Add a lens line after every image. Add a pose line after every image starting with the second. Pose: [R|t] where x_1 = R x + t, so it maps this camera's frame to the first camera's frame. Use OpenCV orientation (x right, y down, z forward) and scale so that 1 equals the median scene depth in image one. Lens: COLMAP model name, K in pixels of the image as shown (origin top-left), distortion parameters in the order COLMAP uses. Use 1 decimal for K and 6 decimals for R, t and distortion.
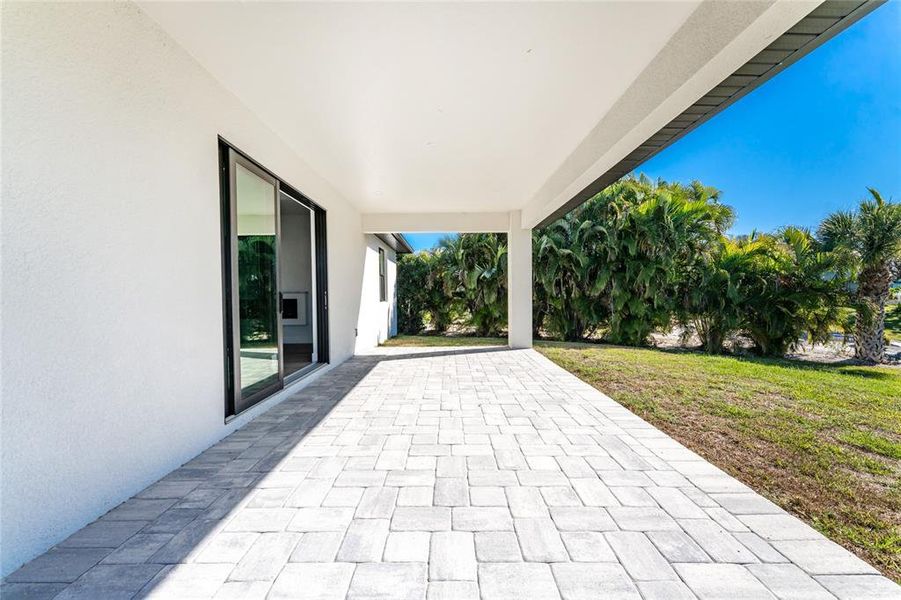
lens RADIAL K [[367.2, 0, 450.5], [0, 367.2, 300.0], [0, 0, 1]] dist [0.001091, -0.000027]
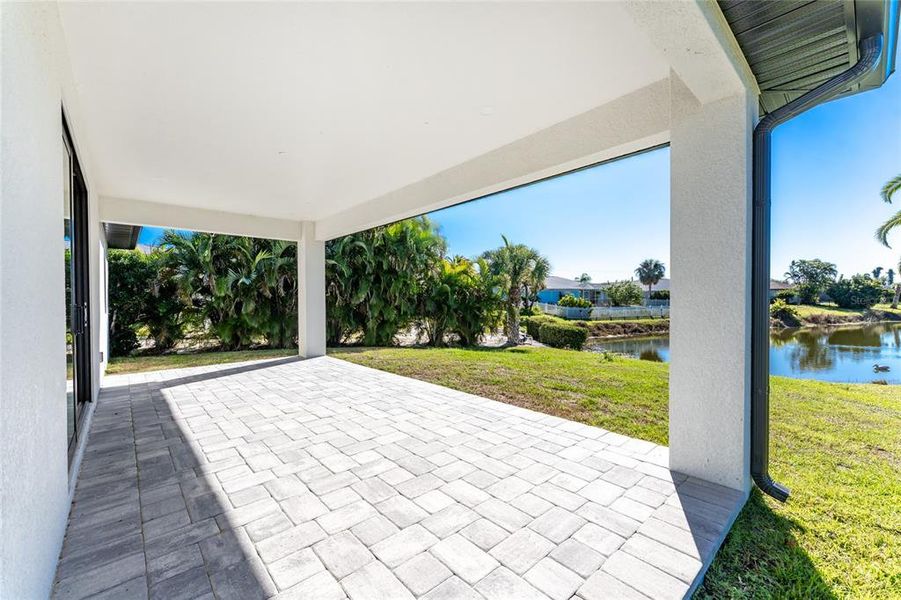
lens RADIAL K [[362.2, 0, 447.7], [0, 362.2, 301.9], [0, 0, 1]] dist [0.000767, -0.000230]
pose [[0.749568, -0.000775, 0.661927, -0.129910], [0.009239, 0.999914, -0.009292, -0.005078], [-0.661863, 0.013081, 0.749511, -0.003131]]
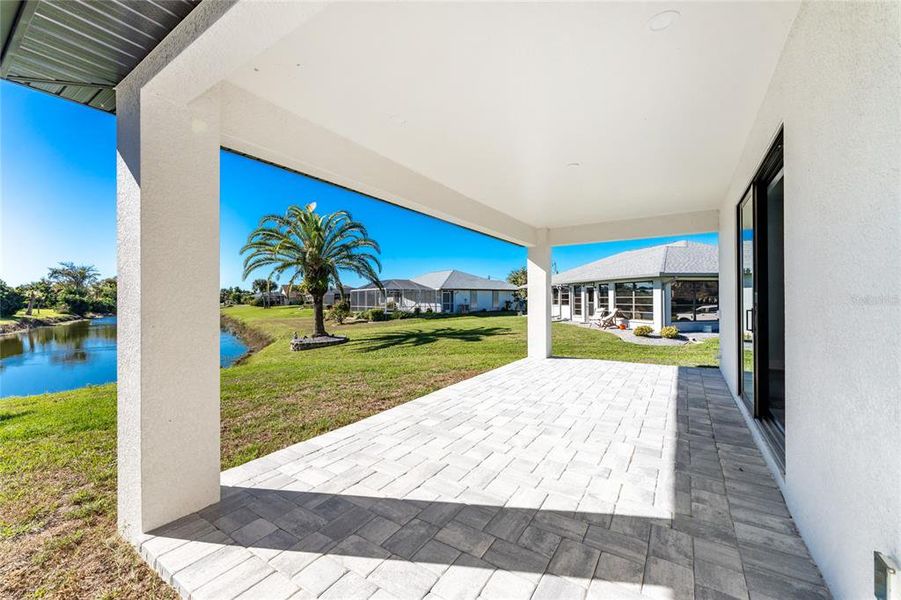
lens RADIAL K [[359.6, 0, 455.6], [0, 359.6, 300.6], [0, 0, 1]] dist [-0.002538, -0.000205]
pose [[-0.840881, 0.013631, 0.541049, -0.109539], [0.022743, 0.999690, 0.010159, -0.023583], [-0.540742, 0.020848, -0.840930, 0.721404]]
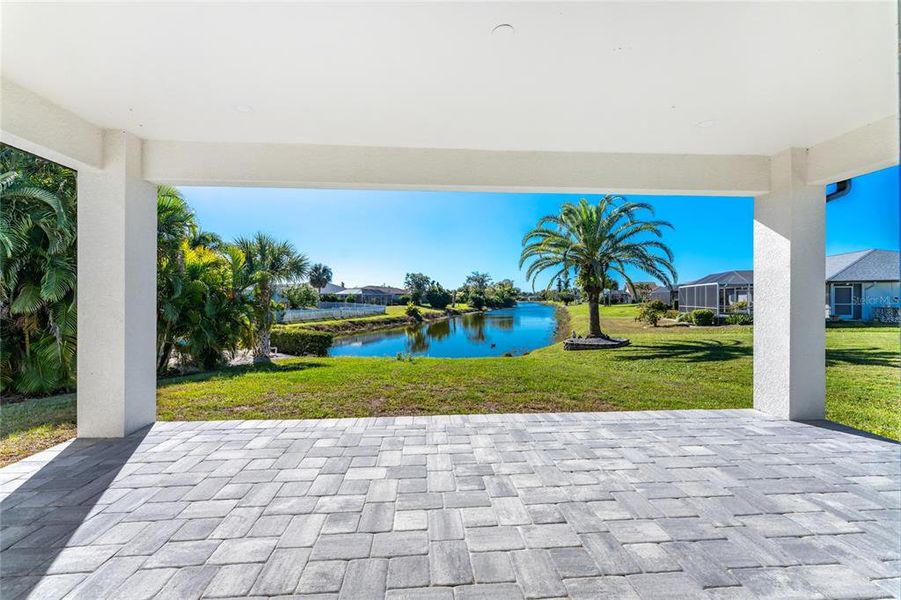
lens RADIAL K [[364.5, 0, 444.2], [0, 364.5, 303.2], [0, 0, 1]] dist [0.002349, 0.000206]
pose [[-0.061045, -0.001104, 0.998134, -0.195622], [0.017500, 0.999844, 0.002176, -0.017077], [-0.997982, 0.017600, -0.061017, 0.397642]]
